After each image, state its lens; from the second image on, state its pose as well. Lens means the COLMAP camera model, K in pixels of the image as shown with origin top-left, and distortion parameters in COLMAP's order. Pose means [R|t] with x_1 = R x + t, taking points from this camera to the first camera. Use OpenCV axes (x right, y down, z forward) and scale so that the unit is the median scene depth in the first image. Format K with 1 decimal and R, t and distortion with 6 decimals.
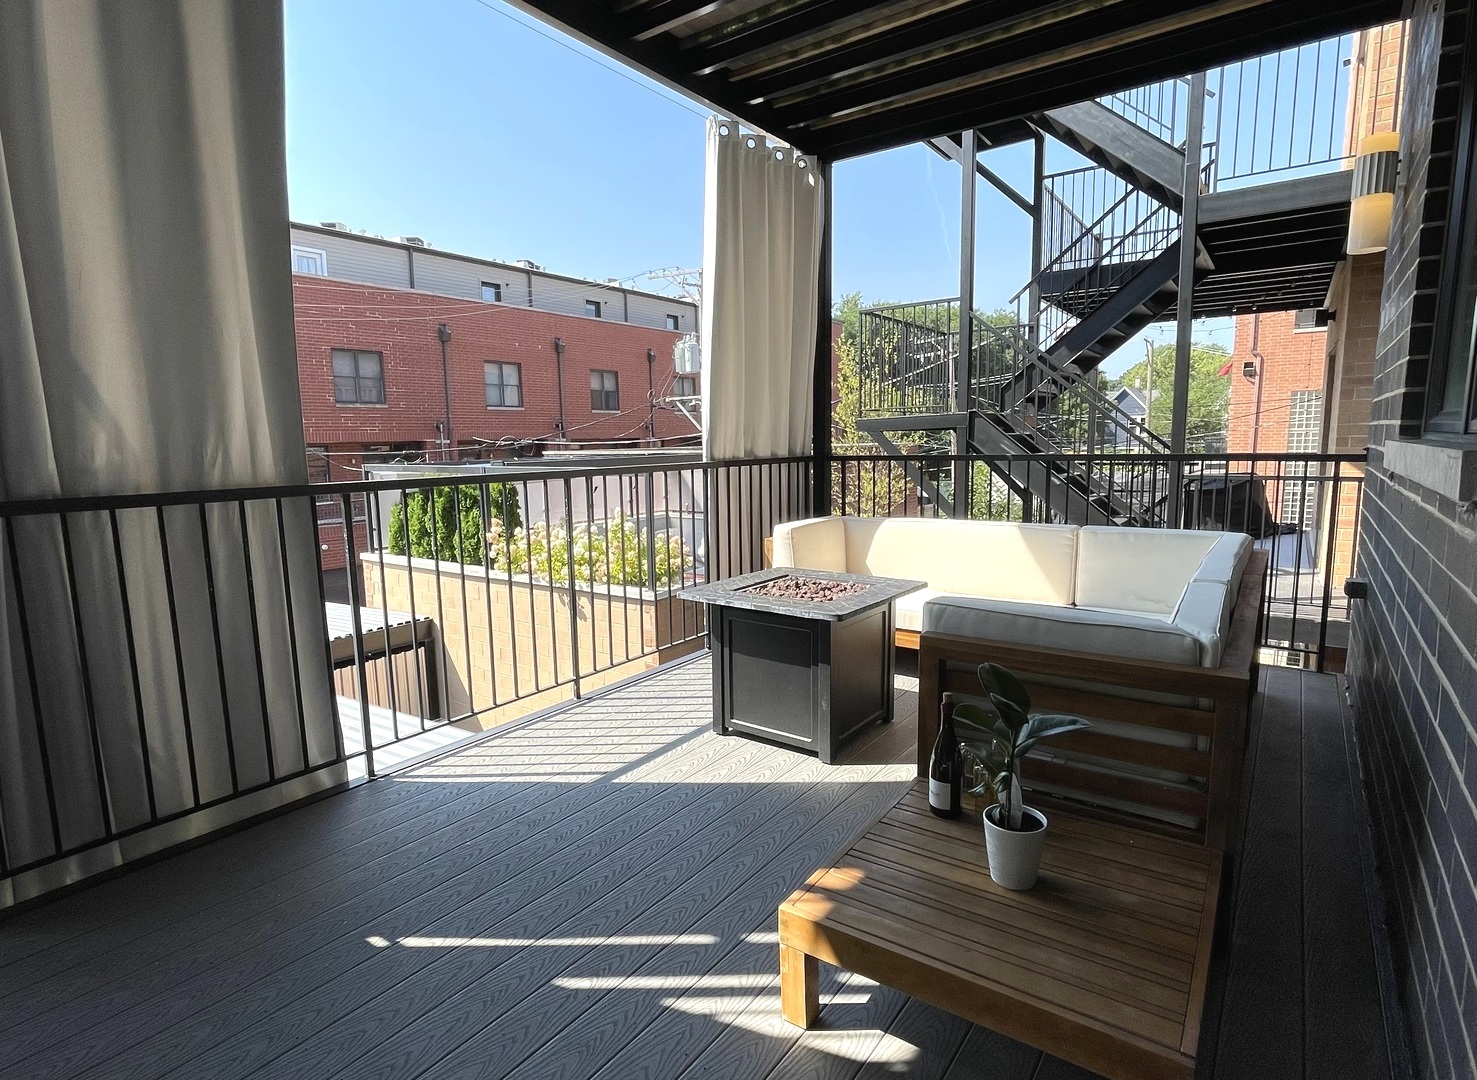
lens RADIAL K [[773.9, 0, 734.8], [0, 773.9, 547.8], [0, 0, 1]] dist [-0.018889, 0.007164]
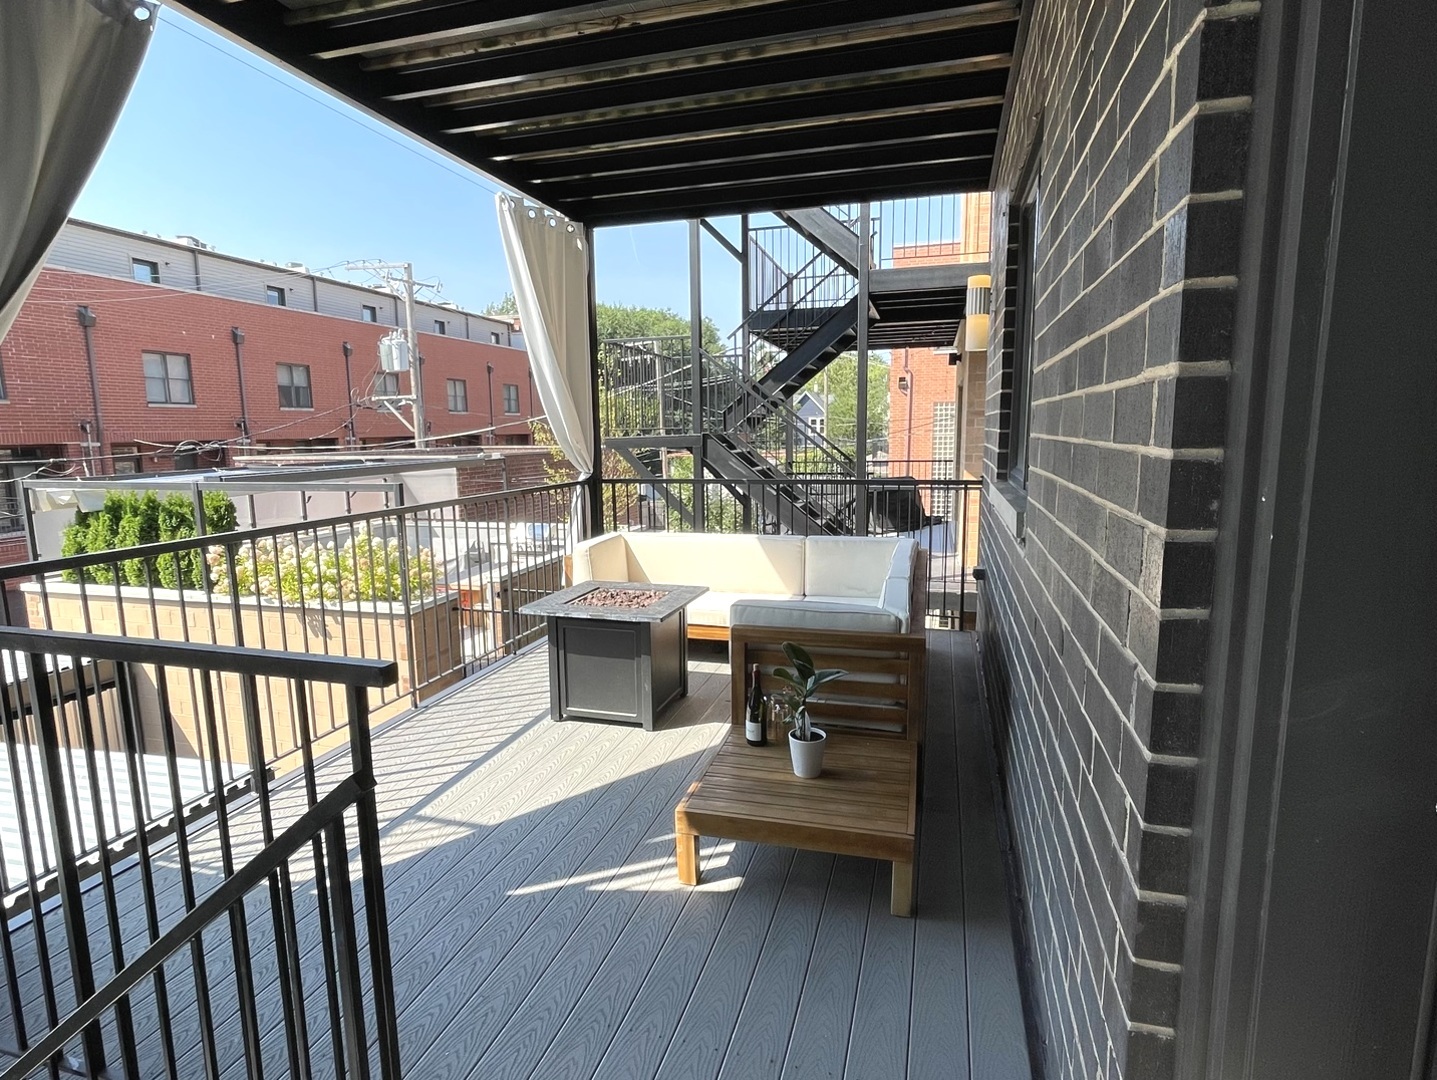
lens RADIAL K [[793.0, 0, 716.5], [0, 793.0, 544.0], [0, 0, 1]] dist [-0.008781, -0.001801]
pose [[0.936681, -0.044602, 0.347332, -0.136461], [0.043237, 0.998997, 0.011685, -0.029365], [-0.347505, 0.004072, 0.937669, -0.181857]]
